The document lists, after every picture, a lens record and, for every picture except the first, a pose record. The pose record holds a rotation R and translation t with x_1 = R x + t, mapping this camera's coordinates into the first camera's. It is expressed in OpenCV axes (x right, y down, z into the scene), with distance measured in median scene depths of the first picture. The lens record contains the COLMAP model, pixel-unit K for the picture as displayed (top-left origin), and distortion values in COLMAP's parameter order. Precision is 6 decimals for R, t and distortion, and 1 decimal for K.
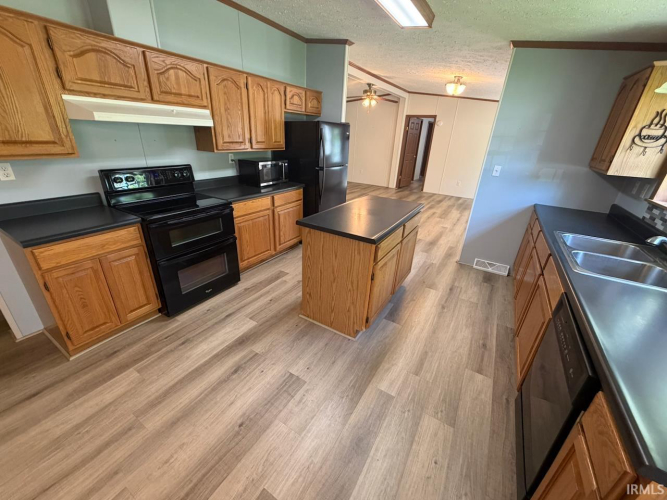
lens RADIAL K [[266.8, 0, 329.8], [0, 266.8, 250.9], [0, 0, 1]] dist [0.002916, -0.000154]
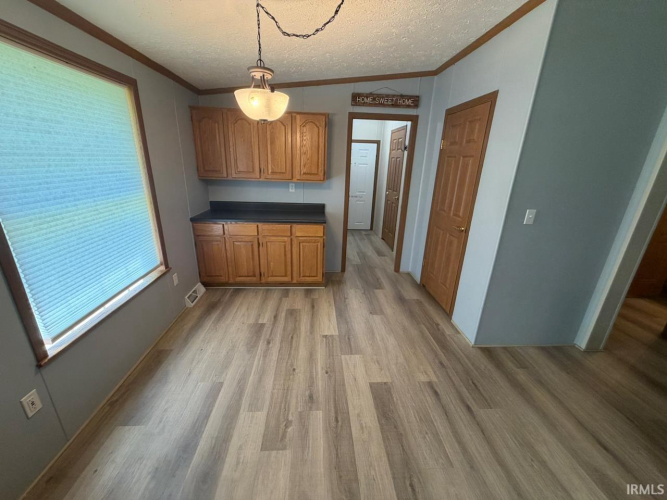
lens RADIAL K [[266.8, 0, 331.8], [0, 266.8, 249.7], [0, 0, 1]] dist [0.002916, -0.000154]
pose [[-0.811968, 0.118527, -0.571541, 0.115836], [-0.292358, 0.764908, 0.573971, -0.182600], [0.505208, 0.633140, -0.586429, 0.391088]]
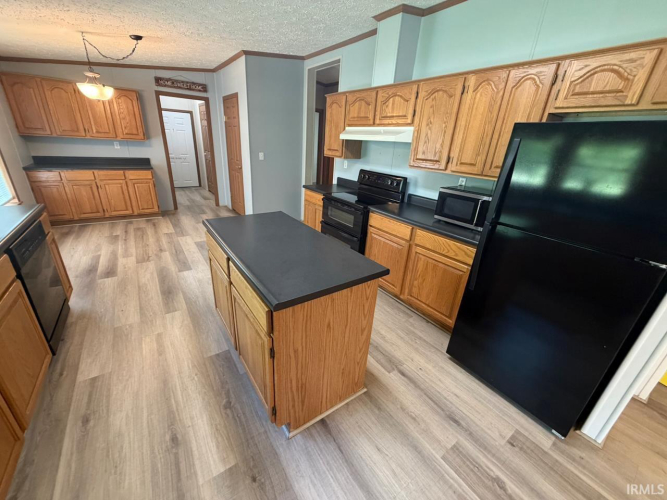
lens RADIAL K [[266.8, 0, 330.6], [0, 266.8, 249.9], [0, 0, 1]] dist [0.002916, -0.000154]
pose [[-0.390365, 0.286919, -0.874810, 0.688067], [-0.438069, 0.777854, 0.450598, -0.479868], [0.809760, 0.559125, -0.177956, 1.179637]]
